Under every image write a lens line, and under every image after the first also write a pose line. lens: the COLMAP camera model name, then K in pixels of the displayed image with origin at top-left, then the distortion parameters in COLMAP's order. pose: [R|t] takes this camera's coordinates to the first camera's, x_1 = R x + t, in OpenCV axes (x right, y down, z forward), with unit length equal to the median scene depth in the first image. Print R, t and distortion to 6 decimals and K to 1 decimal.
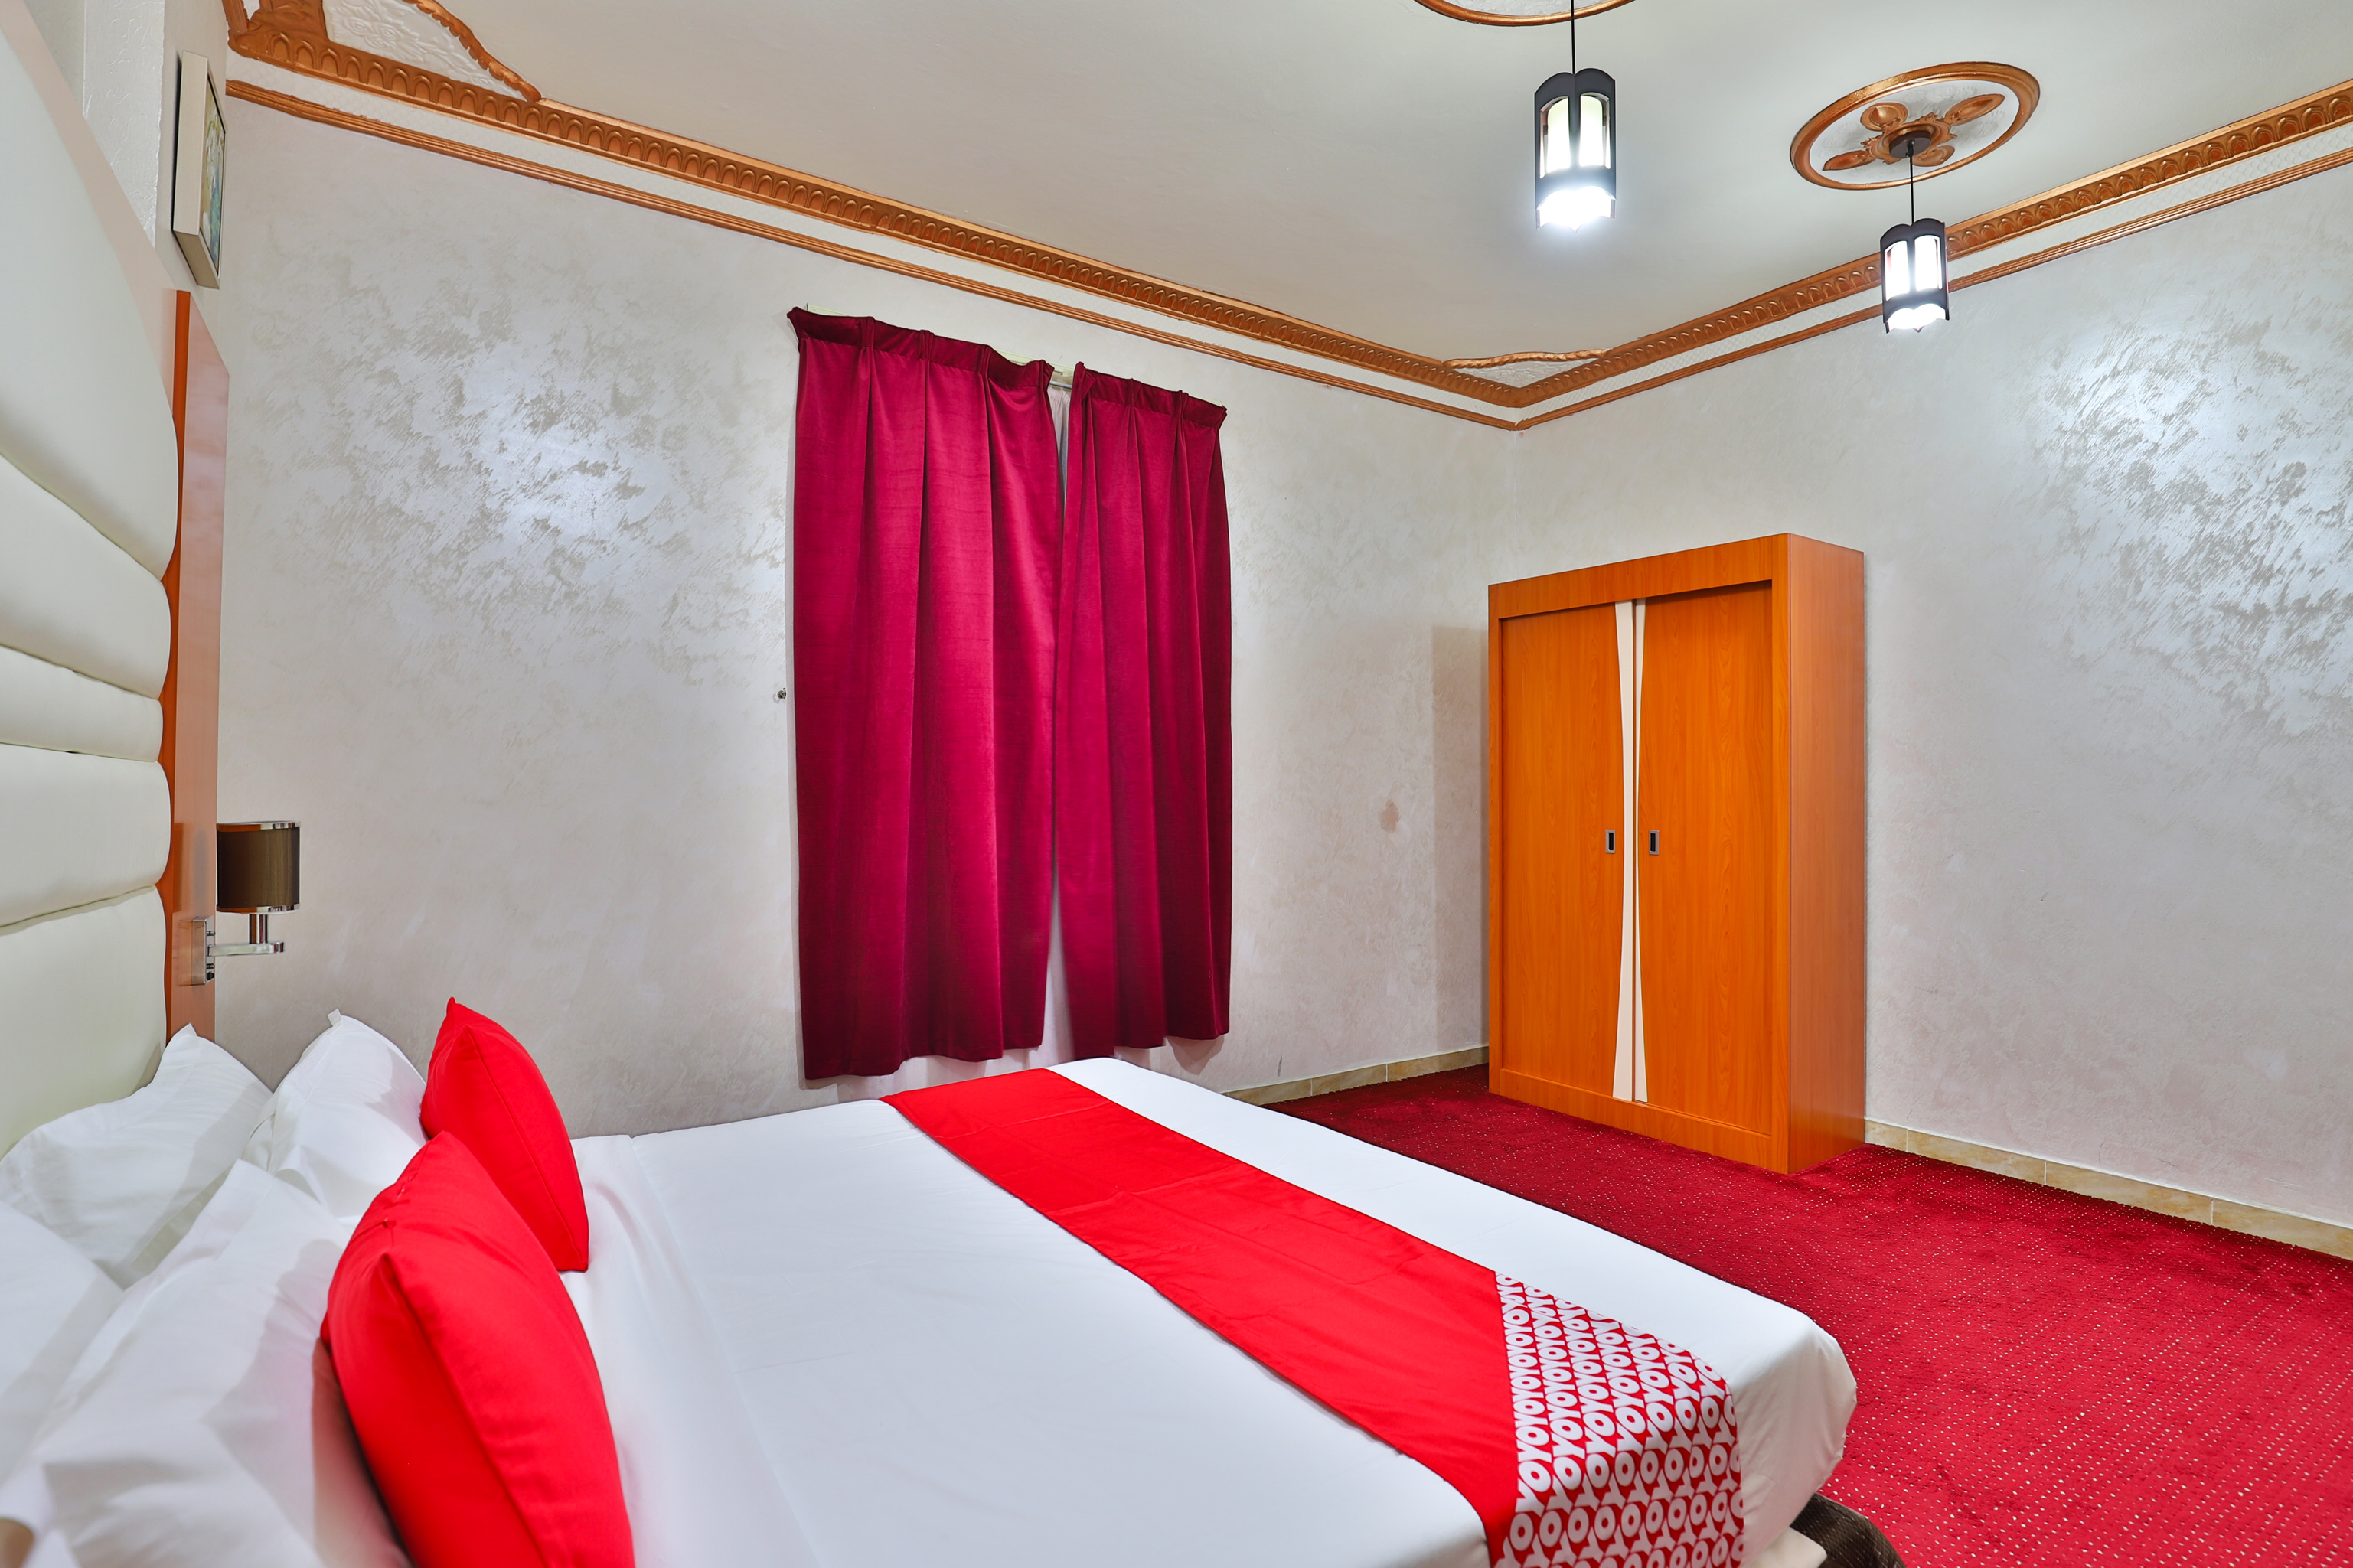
lens RADIAL K [[1118.8, 0, 1174.1], [0, 1118.8, 784.1], [0, 0, 1]] dist [-0.039231, 0.002221]
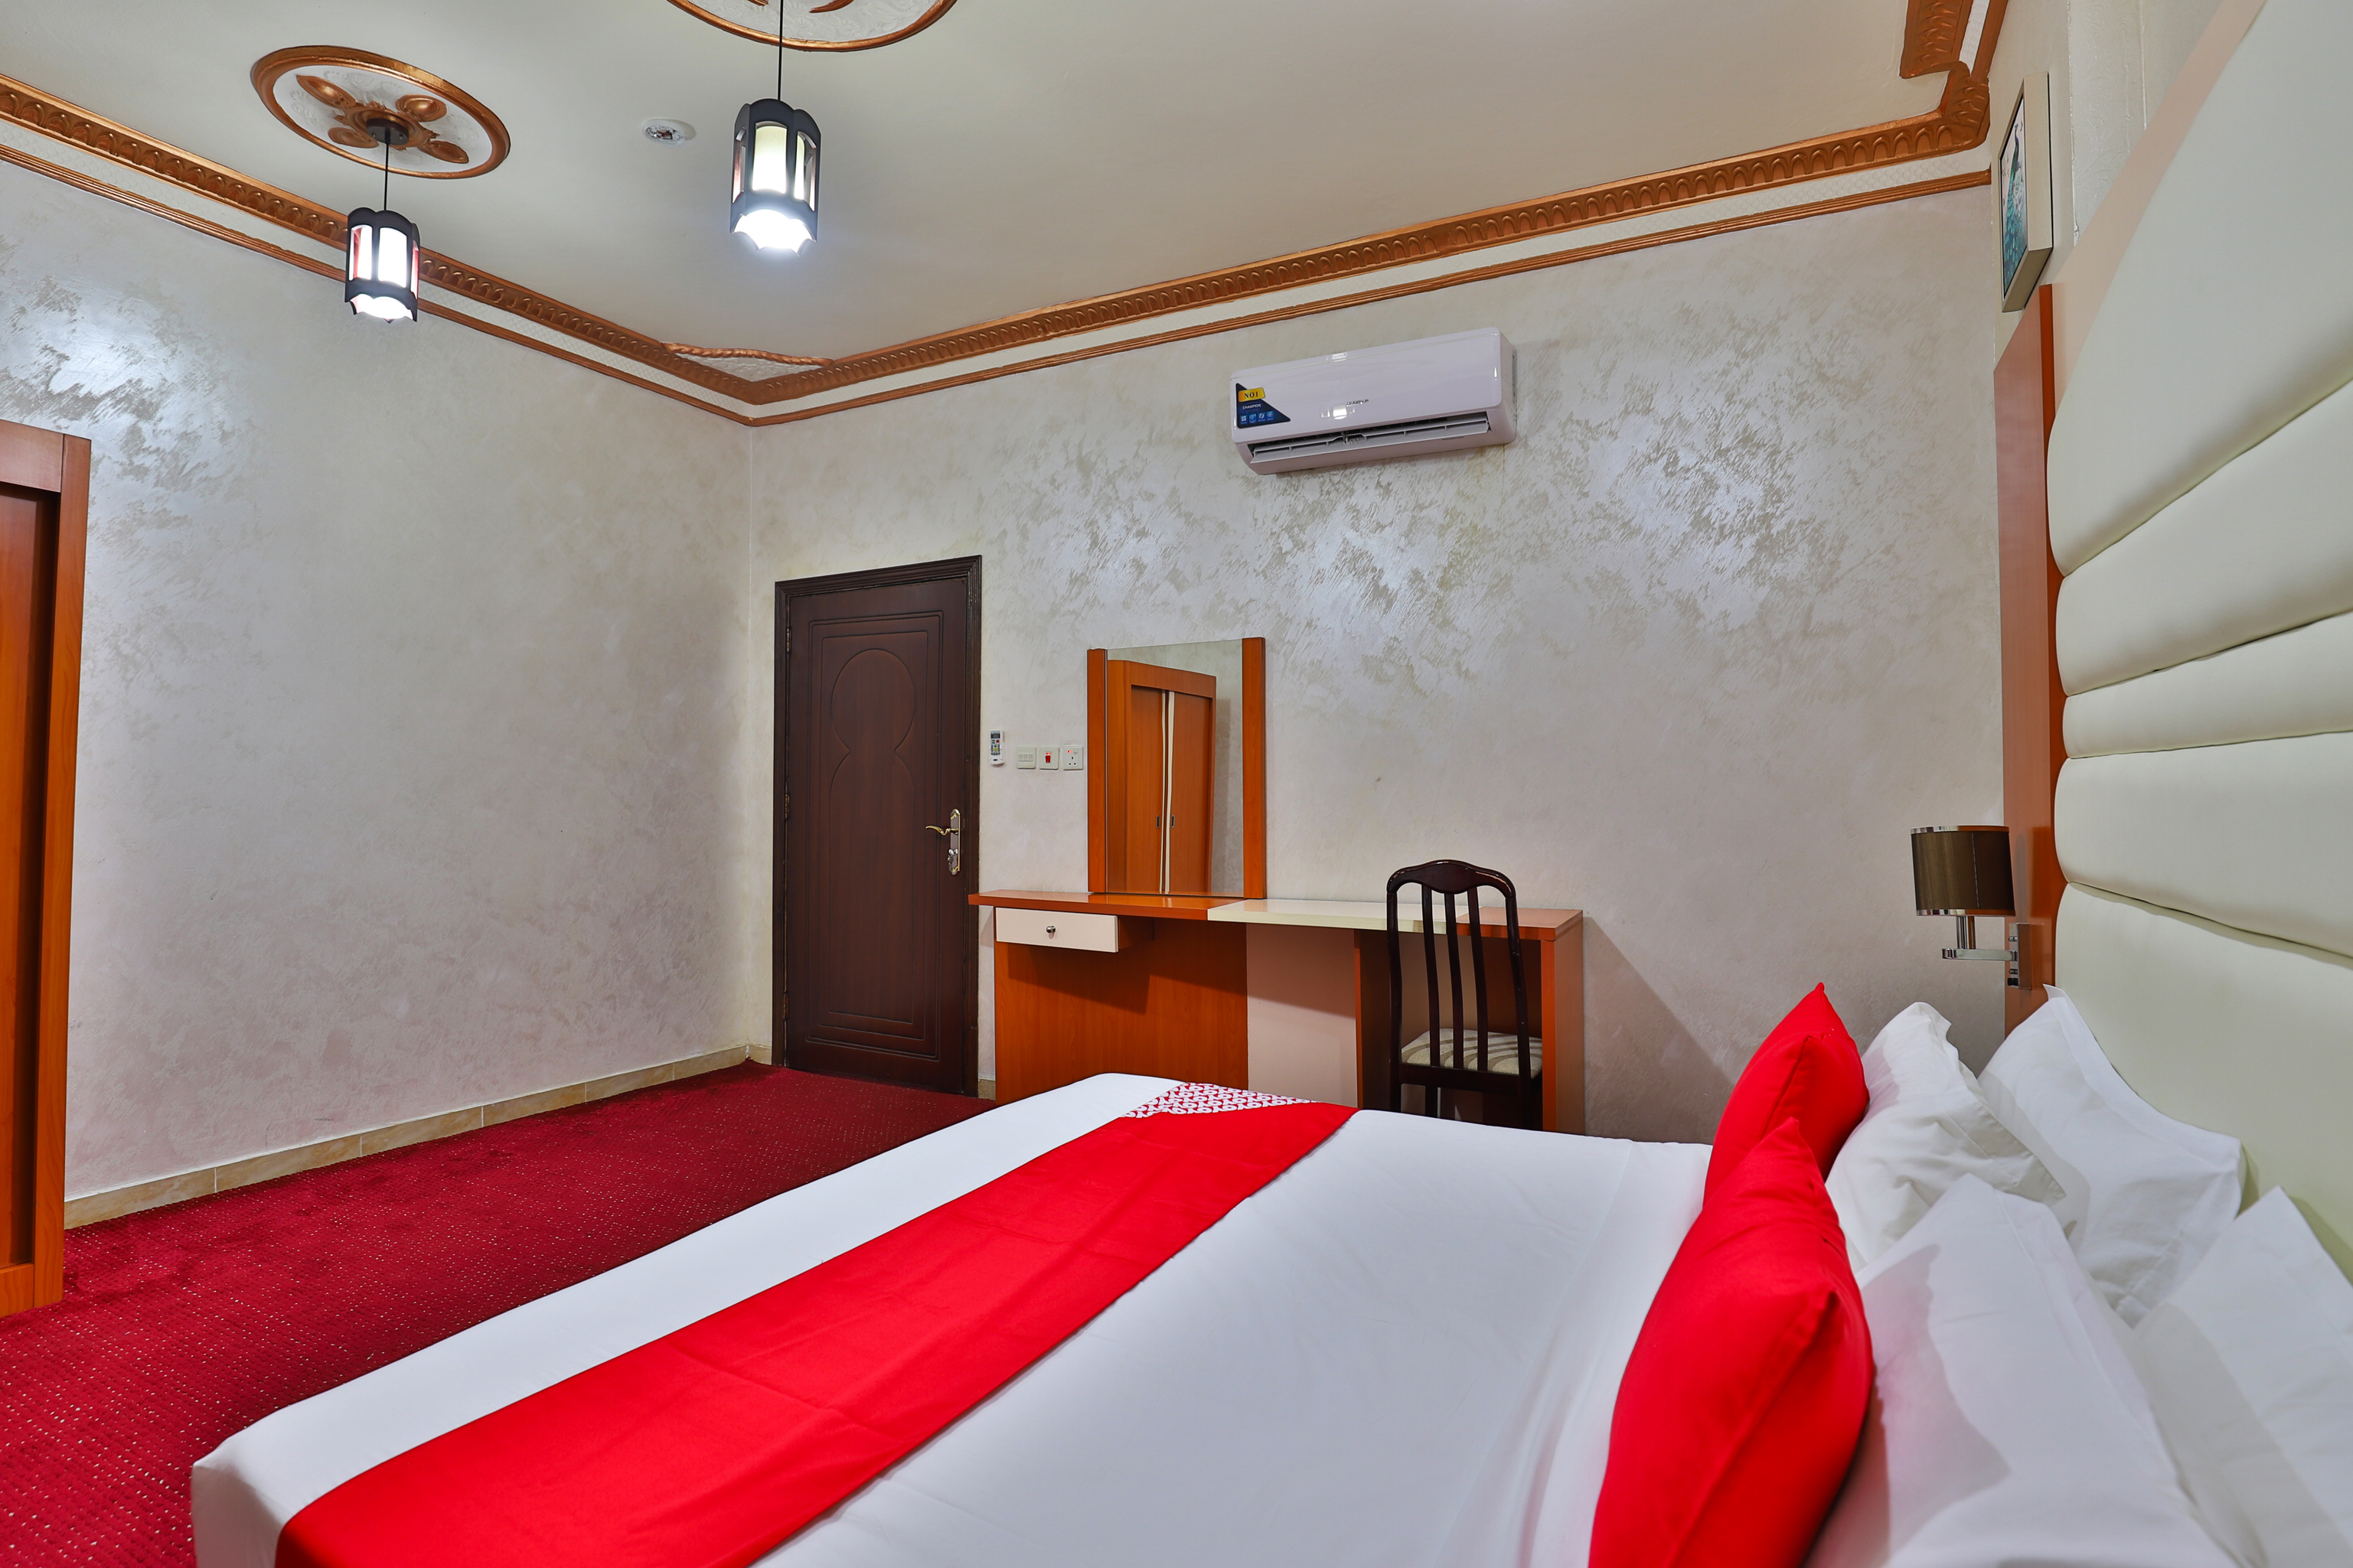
lens RADIAL K [[1118.8, 0, 1180.3], [0, 1118.8, 784.0], [0, 0, 1]] dist [-0.039231, 0.002221]
pose [[-0.484737, 0.002624, 0.874656, -0.487584], [-0.013967, 0.999845, -0.010740, 0.002792], [-0.874548, -0.017423, -0.484625, 0.761848]]
